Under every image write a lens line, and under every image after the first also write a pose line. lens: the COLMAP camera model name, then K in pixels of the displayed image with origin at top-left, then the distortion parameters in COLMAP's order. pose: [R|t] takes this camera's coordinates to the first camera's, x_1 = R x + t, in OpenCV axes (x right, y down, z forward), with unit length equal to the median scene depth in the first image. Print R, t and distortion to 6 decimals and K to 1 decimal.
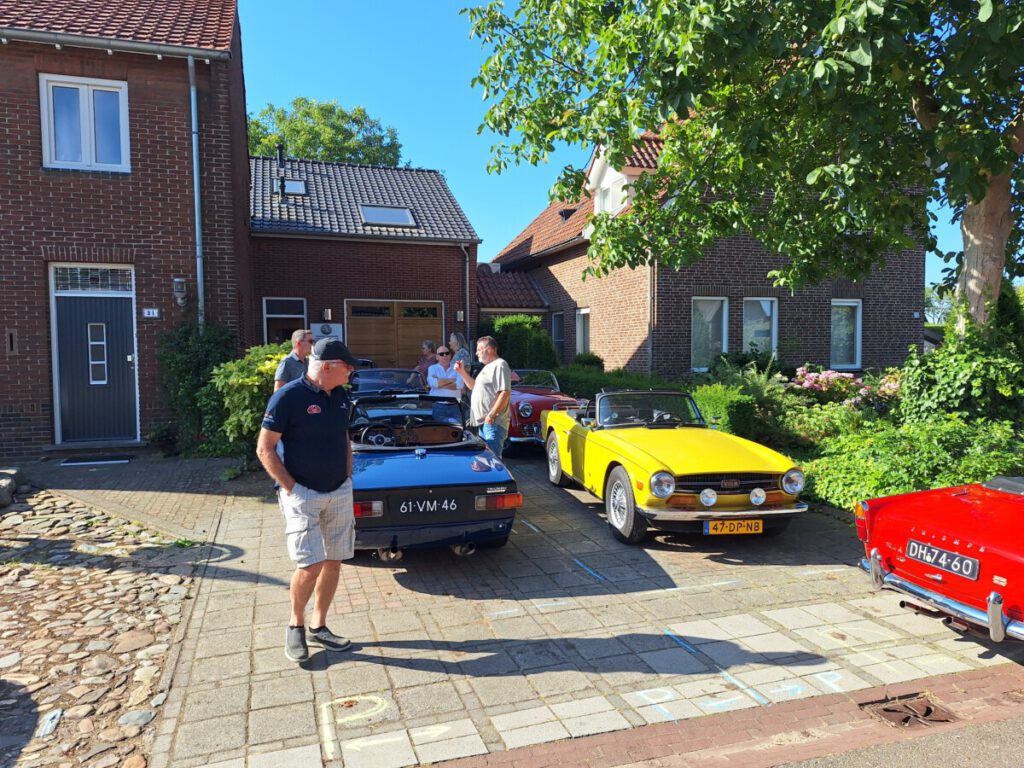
lens RADIAL K [[753.4, 0, 512.0], [0, 753.4, 384.0], [0, 0, 1]] dist [0.200378, -0.002221]
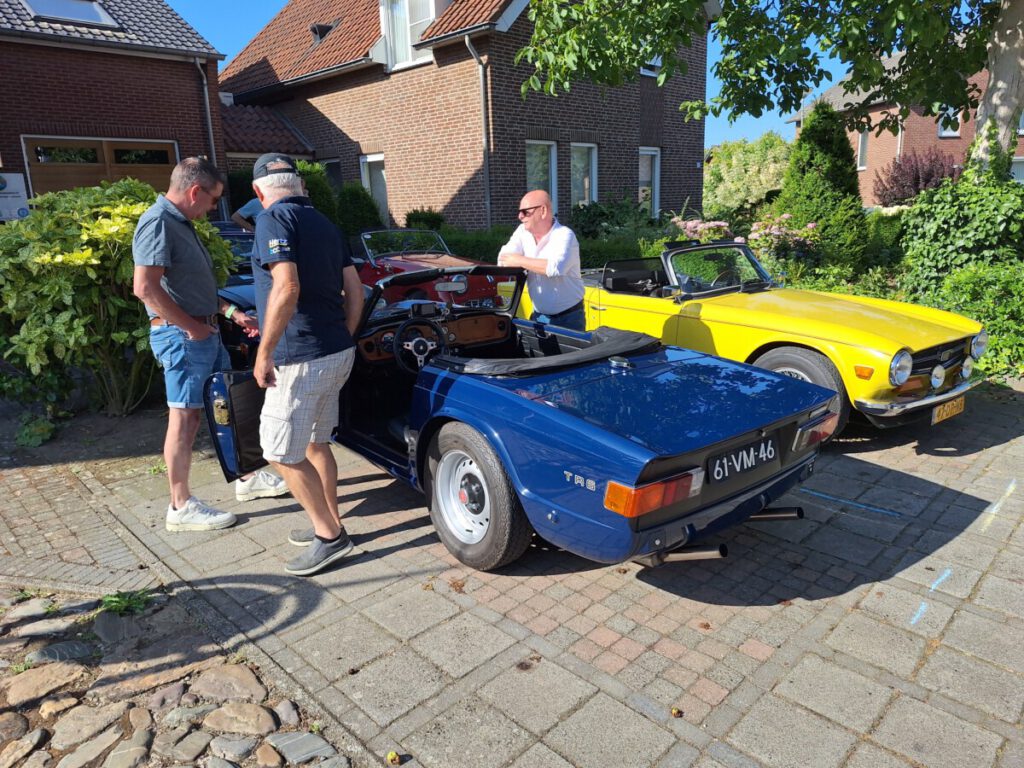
lens RADIAL K [[742.6, 0, 512.0], [0, 742.6, 384.0], [0, 0, 1]] dist [0.009597, -0.008347]
pose [[0.881553, -0.128229, 0.454336, -0.318807], [0.046976, 0.981454, 0.185852, 0.000205], [-0.469742, -0.142495, 0.871228, 0.401185]]
